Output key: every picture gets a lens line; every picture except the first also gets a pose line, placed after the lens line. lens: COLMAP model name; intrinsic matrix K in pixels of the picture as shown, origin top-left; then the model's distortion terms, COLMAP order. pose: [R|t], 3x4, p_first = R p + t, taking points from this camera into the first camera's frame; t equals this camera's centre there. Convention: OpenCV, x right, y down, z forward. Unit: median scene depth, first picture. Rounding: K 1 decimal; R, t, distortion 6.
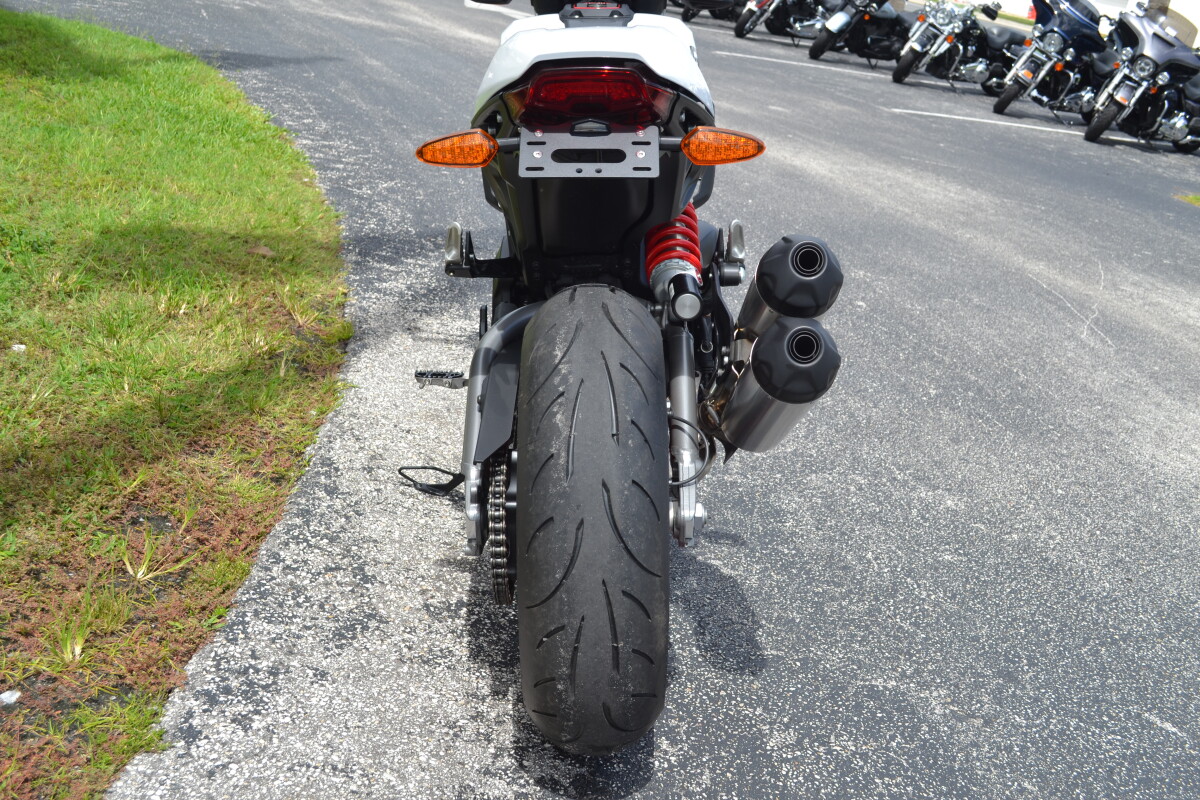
lens RADIAL K [[1318.4, 0, 566.9], [0, 1318.4, 405.2], [0, 0, 1]] dist [-0.052687, 0.000000]
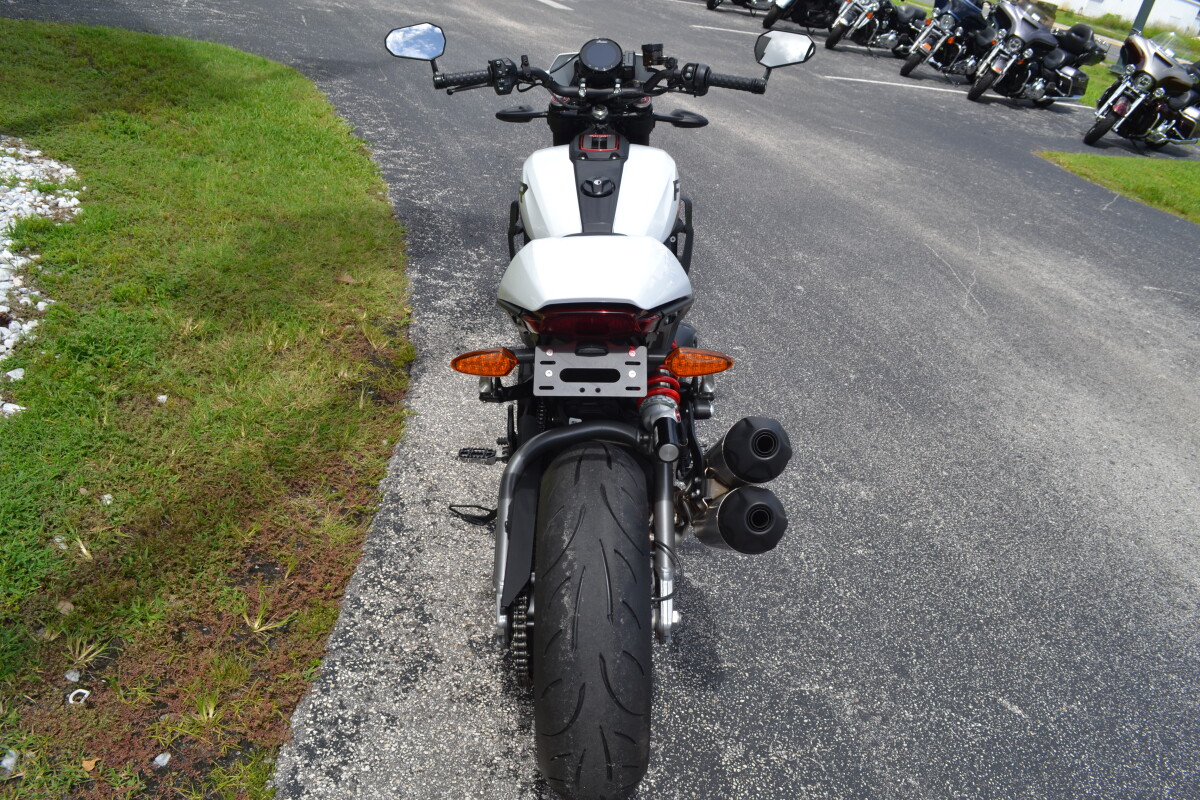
lens RADIAL K [[949.1, 0, 573.5], [0, 949.1, 397.9], [0, 0, 1]] dist [-0.084475, 0.010482]
pose [[0.999962, -0.001119, -0.008601, 0.005243], [0.002334, 0.989781, 0.142576, -0.179173], [0.008354, -0.142591, 0.989747, 0.067913]]
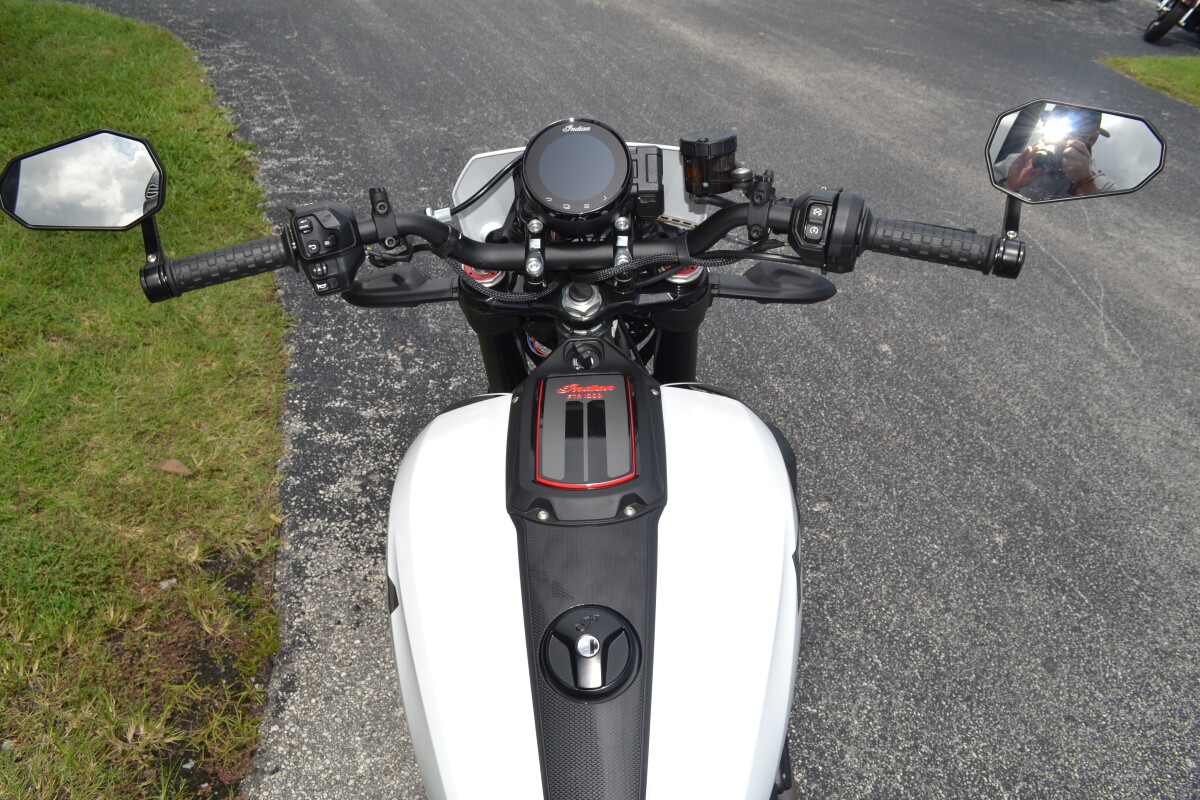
lens RADIAL K [[949.1, 0, 573.8], [0, 949.1, 398.3], [0, 0, 1]] dist [-0.084475, 0.010482]
pose [[0.998179, -0.059629, -0.009106, 0.021027], [0.060043, 0.967733, 0.244720, -0.374008], [-0.005780, -0.244821, 0.969551, 0.626466]]
